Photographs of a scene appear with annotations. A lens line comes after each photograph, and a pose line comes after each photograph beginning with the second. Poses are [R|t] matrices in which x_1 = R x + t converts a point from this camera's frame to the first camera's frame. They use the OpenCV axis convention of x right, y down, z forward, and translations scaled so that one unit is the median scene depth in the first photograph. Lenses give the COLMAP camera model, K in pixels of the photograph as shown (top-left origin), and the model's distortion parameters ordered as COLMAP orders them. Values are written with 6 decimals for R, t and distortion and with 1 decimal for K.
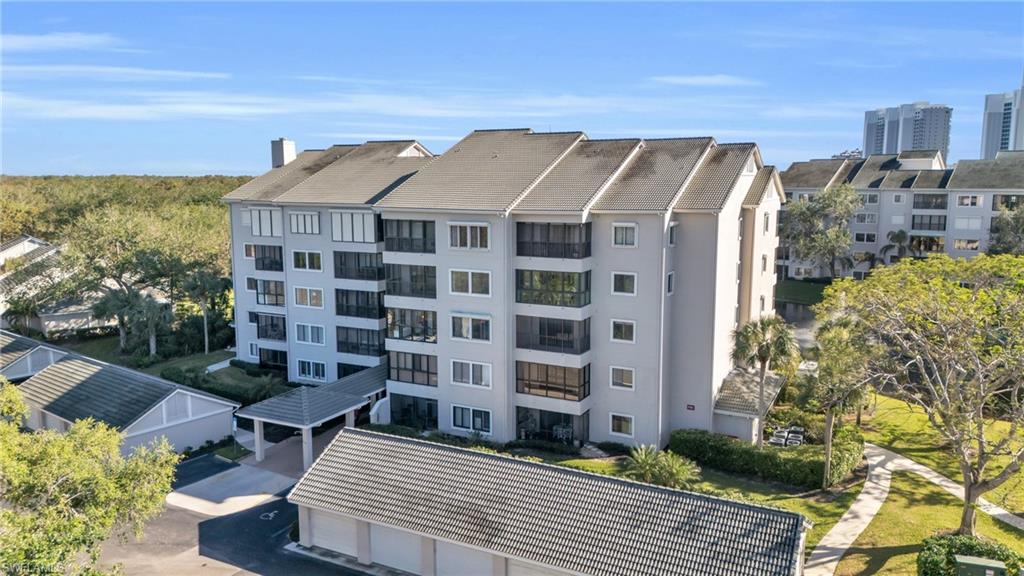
lens RADIAL K [[776.1, 0, 512.0], [0, 776.1, 288.0], [0, 0, 1]] dist [0.063288, -0.006635]
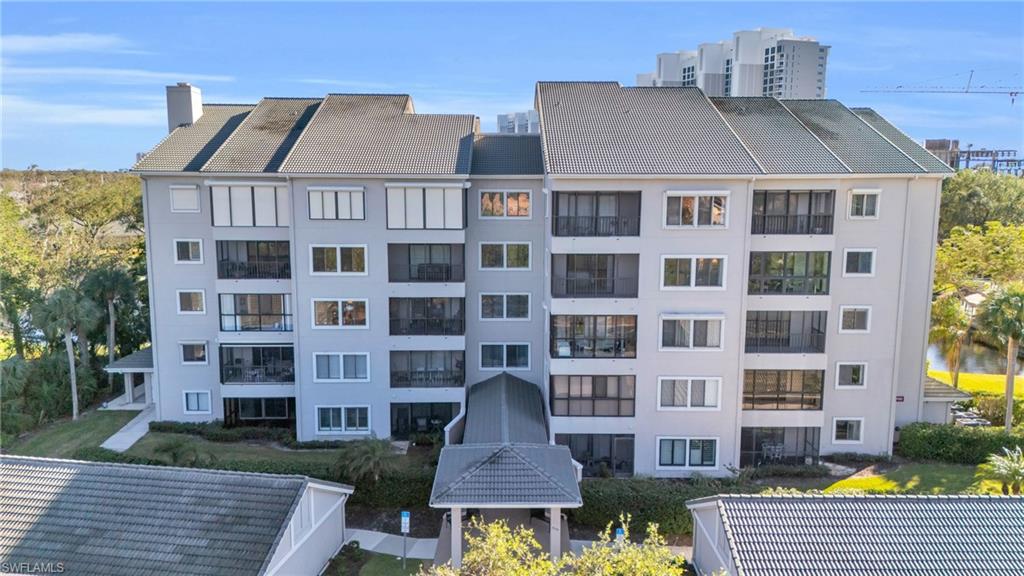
lens RADIAL K [[776.1, 0, 512.0], [0, 776.1, 288.0], [0, 0, 1]] dist [0.063288, -0.006635]
pose [[0.882567, -0.067910, 0.465257, -0.525355], [0.063870, 0.997658, 0.024464, -0.020314], [-0.465829, 0.008125, 0.884837, 0.389833]]
